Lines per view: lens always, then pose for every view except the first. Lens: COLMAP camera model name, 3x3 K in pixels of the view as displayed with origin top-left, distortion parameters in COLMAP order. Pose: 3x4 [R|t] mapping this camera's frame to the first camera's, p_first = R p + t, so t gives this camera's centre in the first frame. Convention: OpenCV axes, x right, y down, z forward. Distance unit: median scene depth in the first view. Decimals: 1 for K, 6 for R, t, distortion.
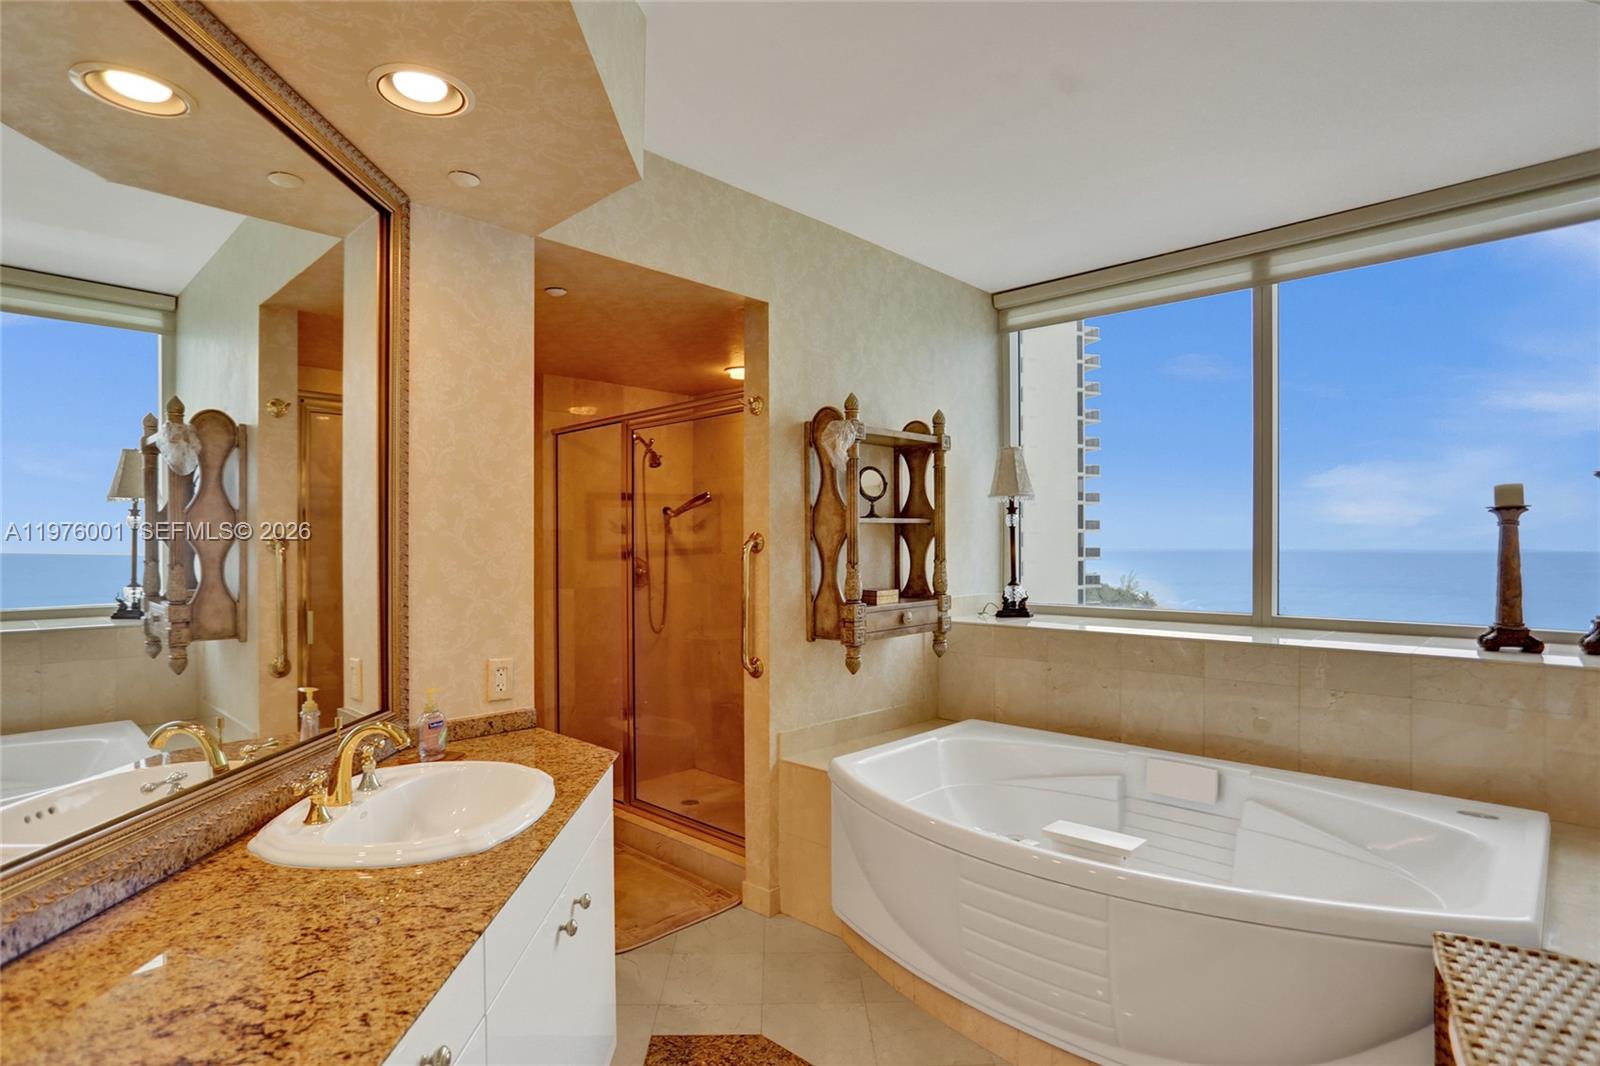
lens RADIAL K [[793.8, 0, 792.7], [0, 793.8, 536.2], [0, 0, 1]] dist [-0.068654, 0.037717]
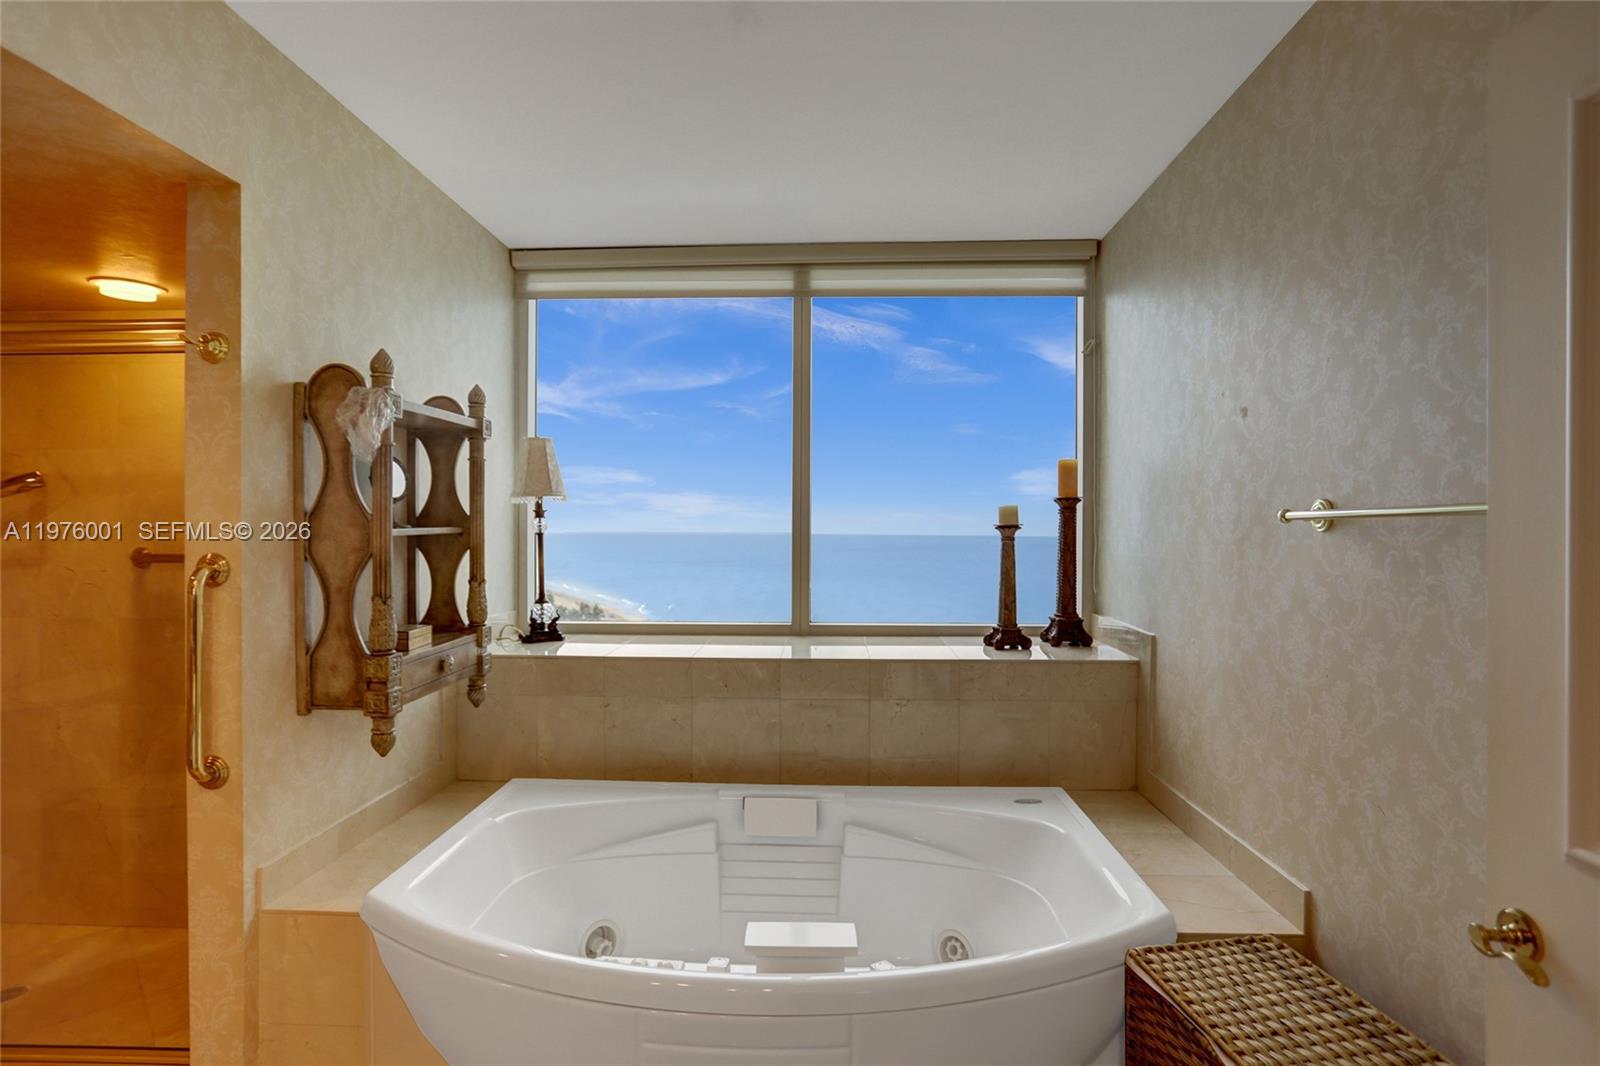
lens RADIAL K [[823.4, 0, 795.6], [0, 823.4, 533.3], [0, 0, 1]] dist [-0.047764, 0.025872]
pose [[0.757183, 0.000338, 0.653203, -0.111752], [-0.007984, 0.999930, 0.008737, -0.029036], [-0.653154, -0.011831, 0.757132, 0.223468]]
